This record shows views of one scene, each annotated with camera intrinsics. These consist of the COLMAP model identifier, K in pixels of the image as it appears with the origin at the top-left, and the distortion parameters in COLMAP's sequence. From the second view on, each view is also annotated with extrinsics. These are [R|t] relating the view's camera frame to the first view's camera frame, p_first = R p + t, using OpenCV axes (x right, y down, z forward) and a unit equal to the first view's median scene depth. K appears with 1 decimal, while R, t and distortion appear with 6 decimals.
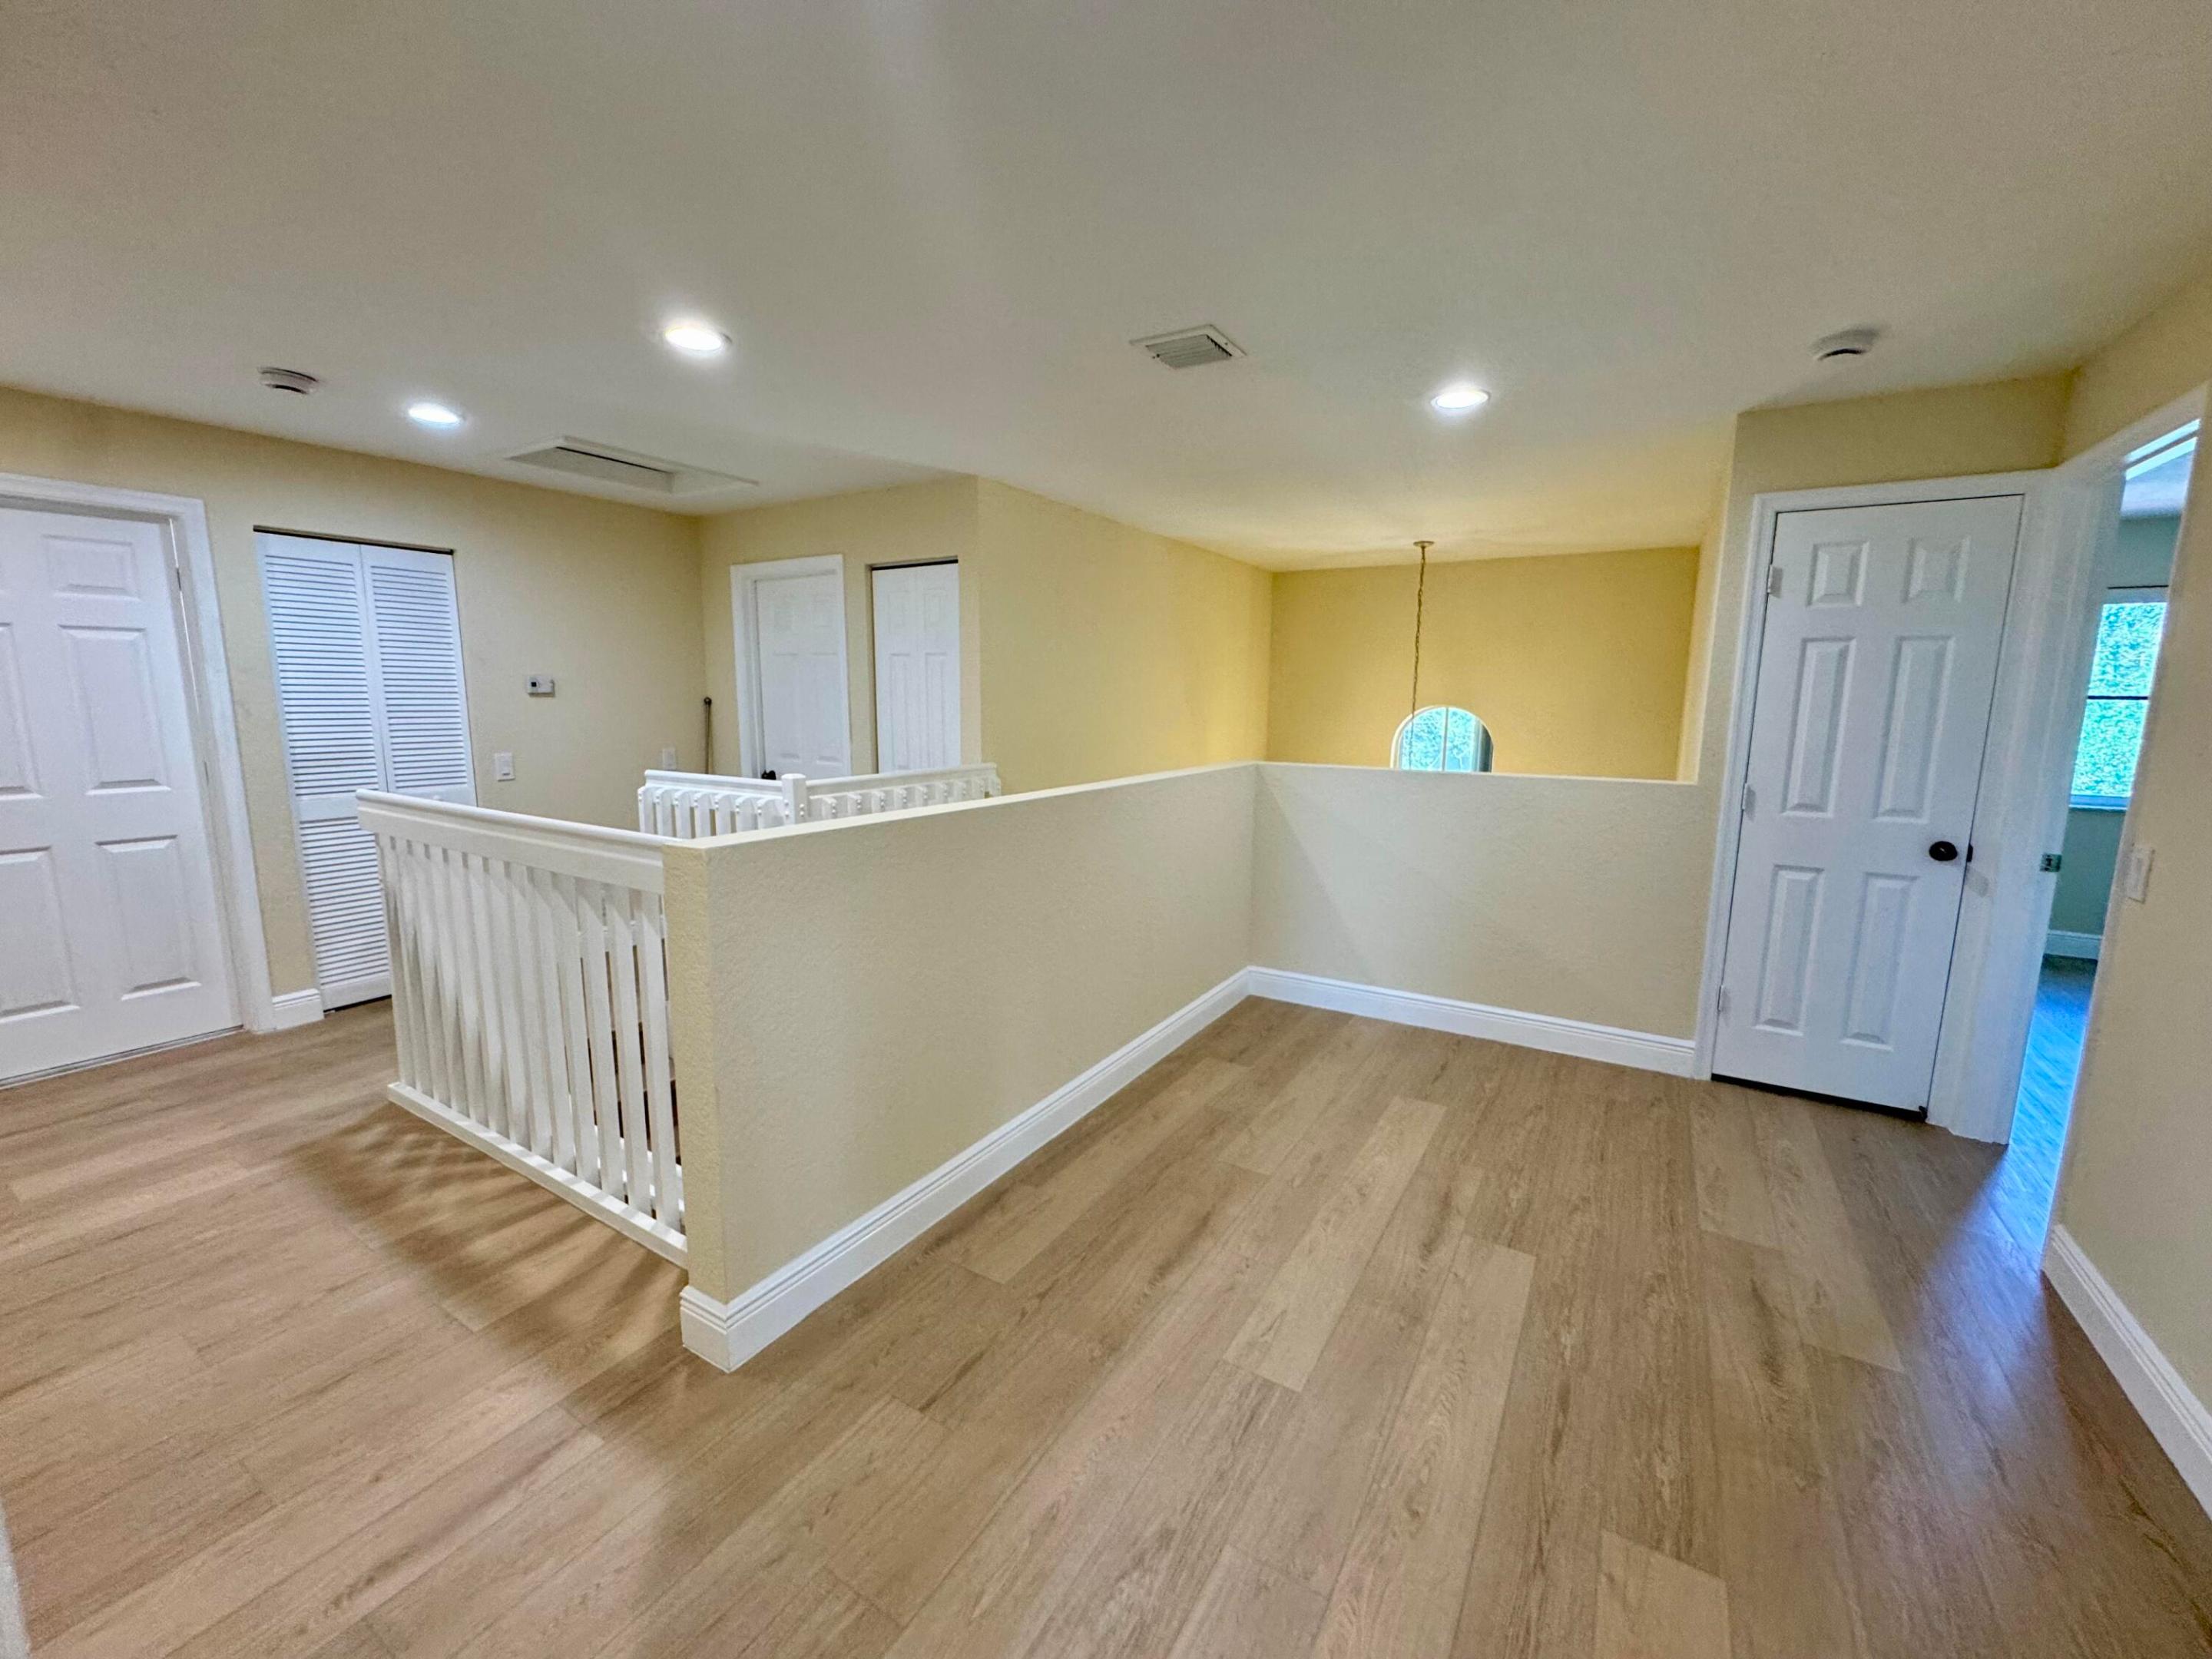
lens RADIAL K [[889.3, 0, 1105.2], [0, 889.3, 837.0], [0, 0, 1]] dist [-0.003111, -0.000142]
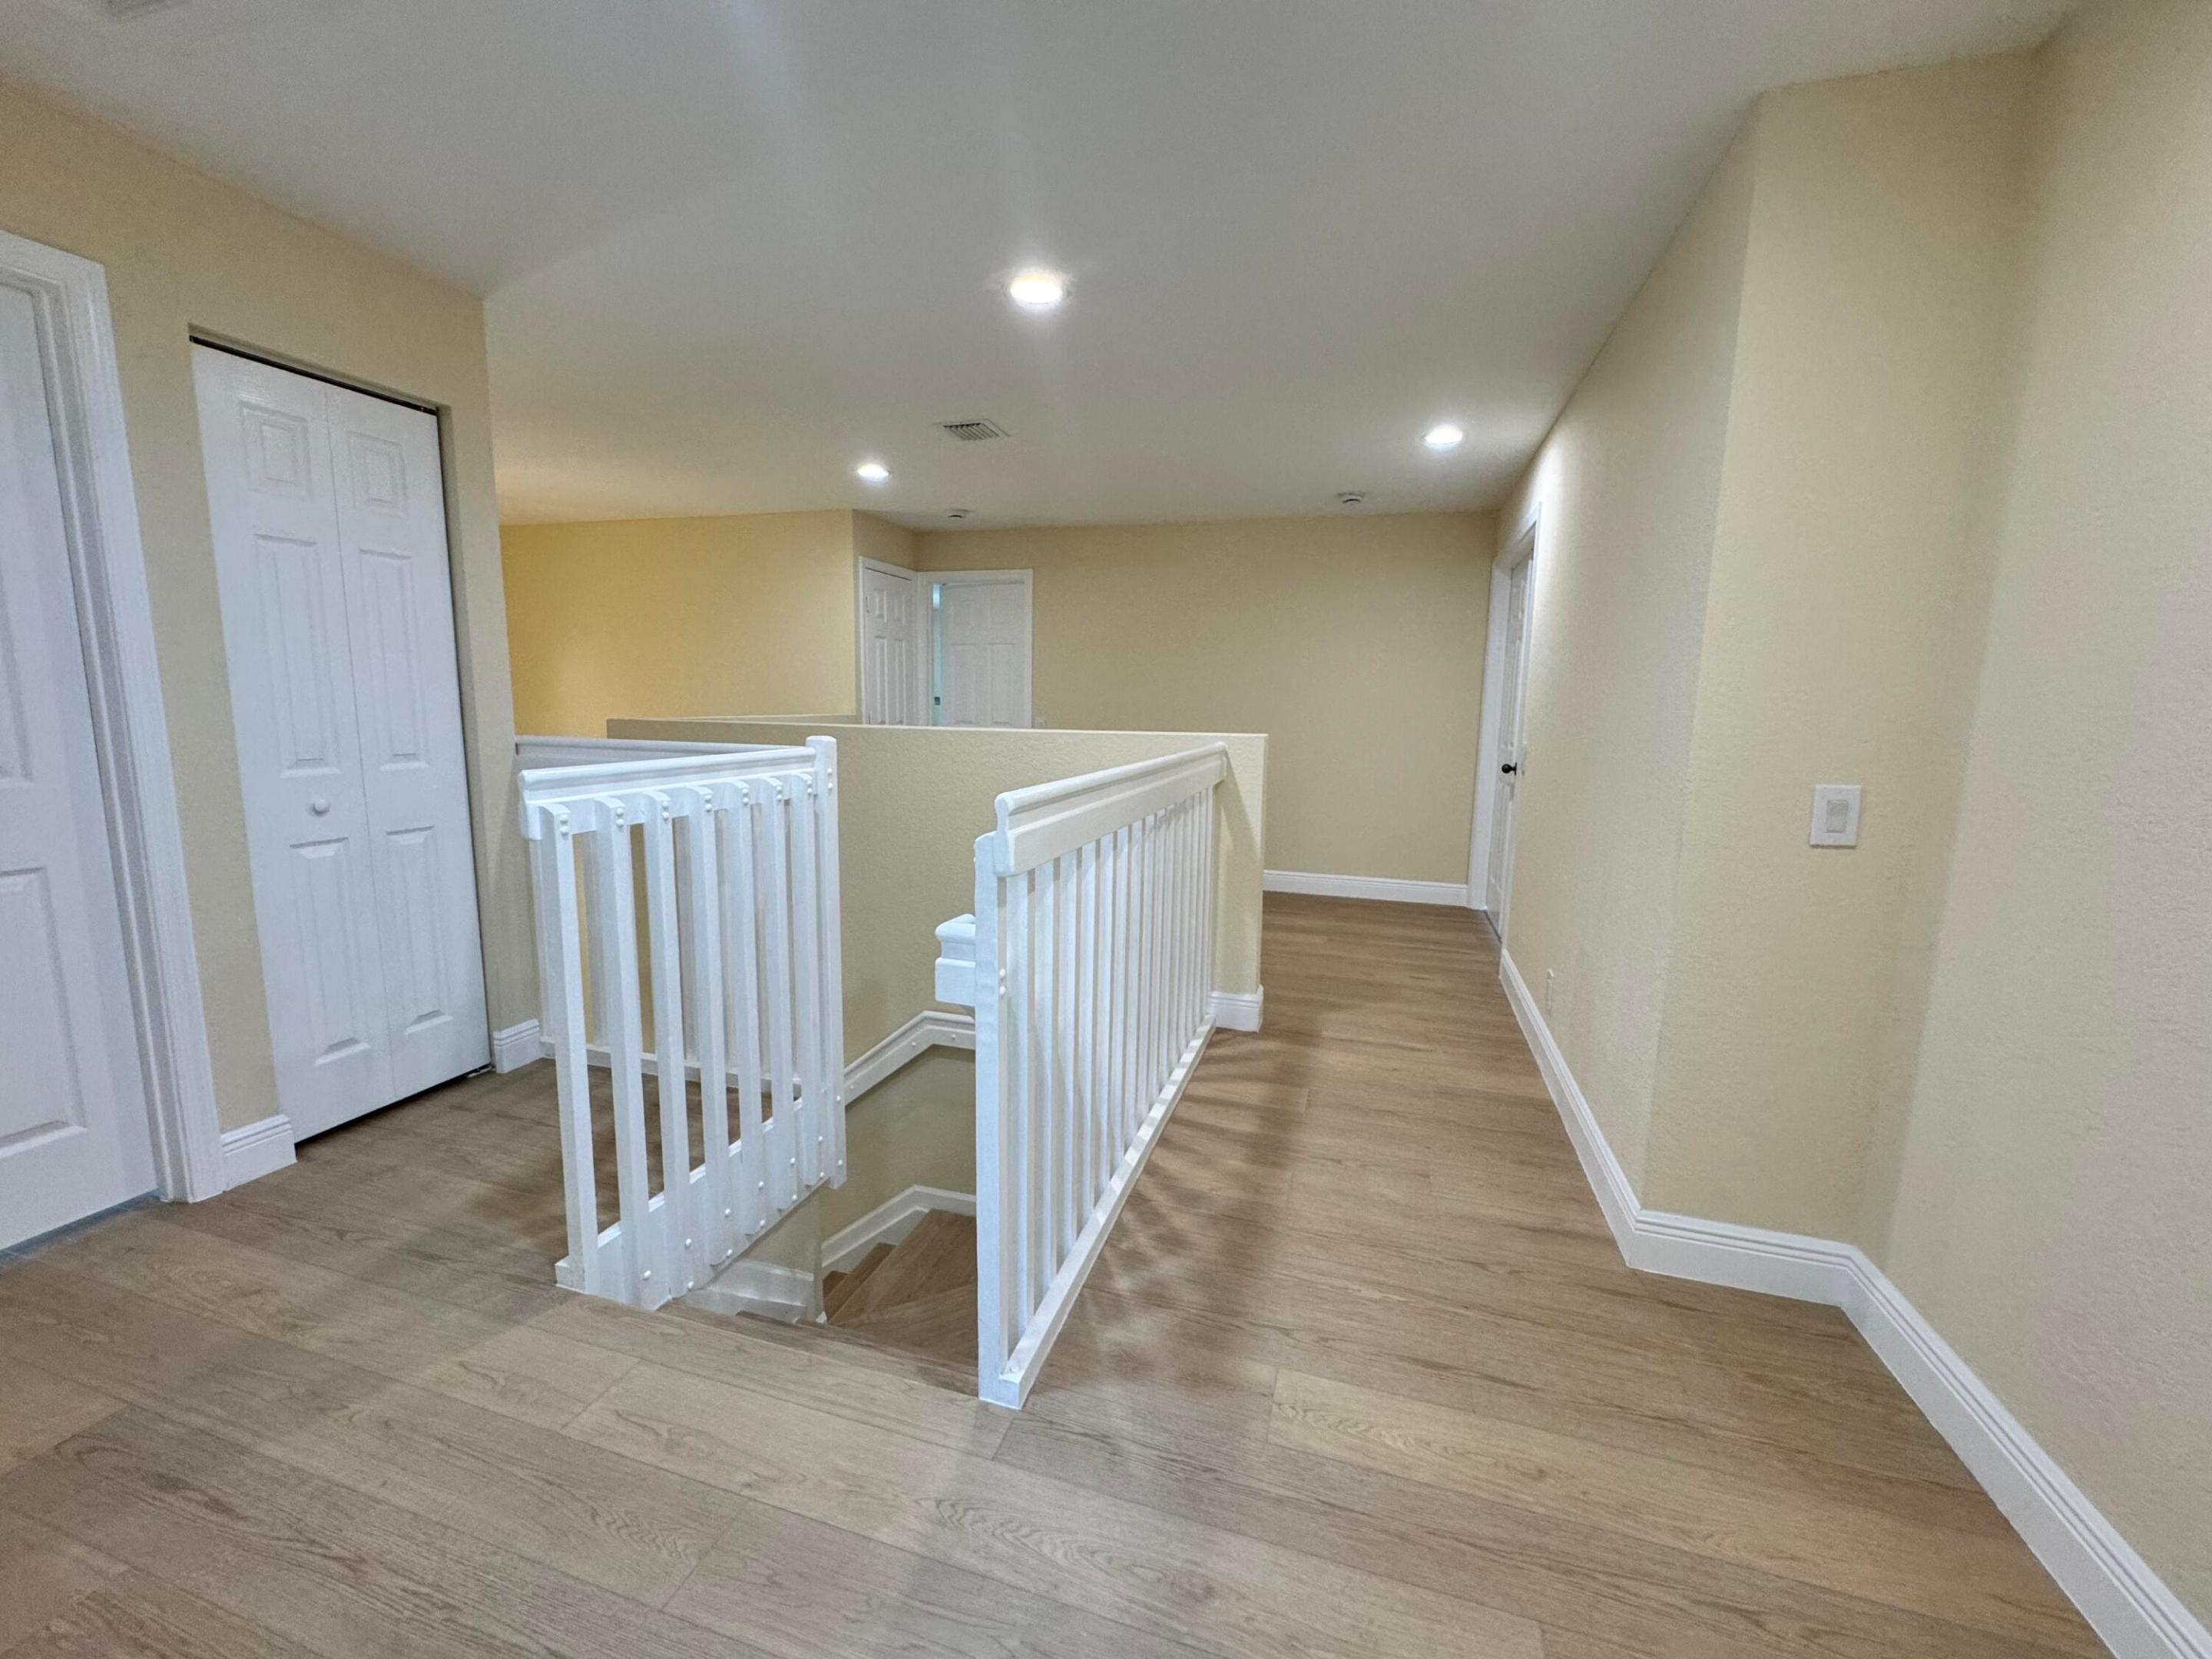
lens RADIAL K [[889.3, 0, 1096.3], [0, 889.3, 819.8], [0, 0, 1]] dist [-0.003111, -0.000142]
pose [[-0.245521, -0.146581, 0.958245, -1.767277], [0.132035, 0.974233, 0.182857, -0.164912], [-0.960357, 0.171417, -0.219841, 1.427271]]
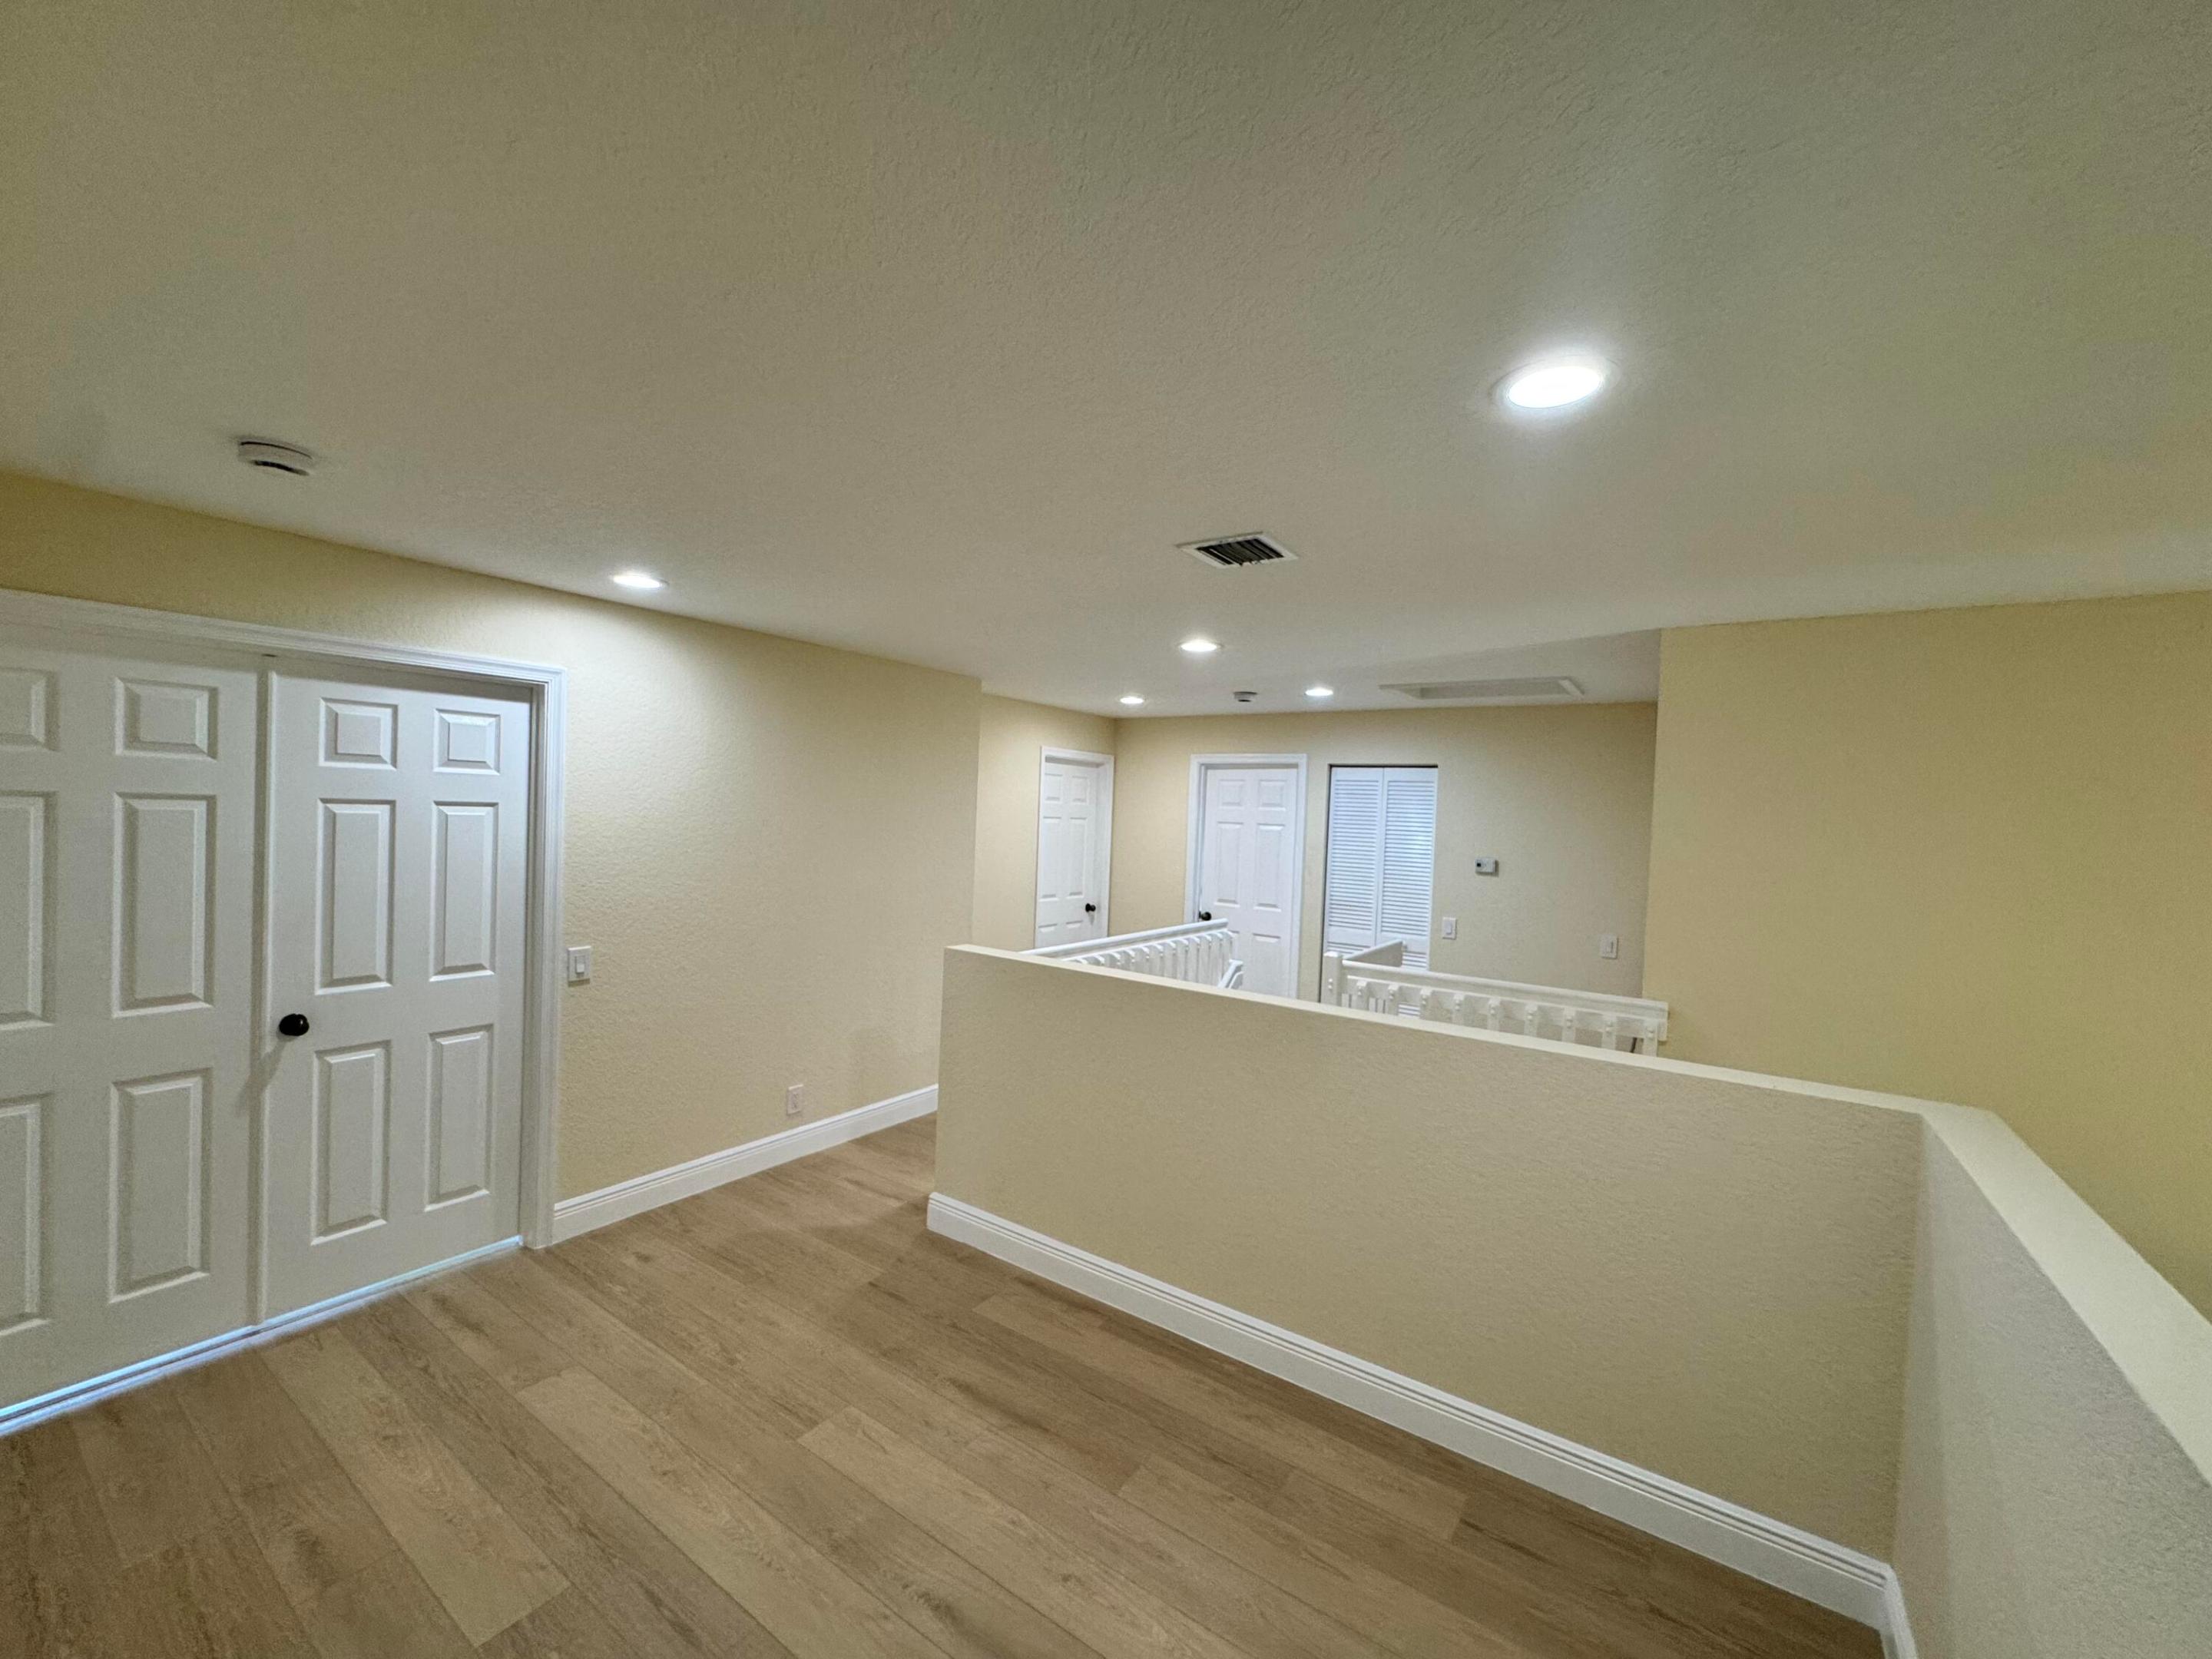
lens RADIAL K [[889.3, 0, 1106.8], [0, 889.3, 836.5], [0, 0, 1]] dist [-0.003111, -0.000142]
pose [[-0.055450, 0.016985, -0.998317, 1.208205], [-0.198213, 0.979768, 0.027679, -0.285327], [0.978589, 0.199414, -0.050962, 1.109231]]
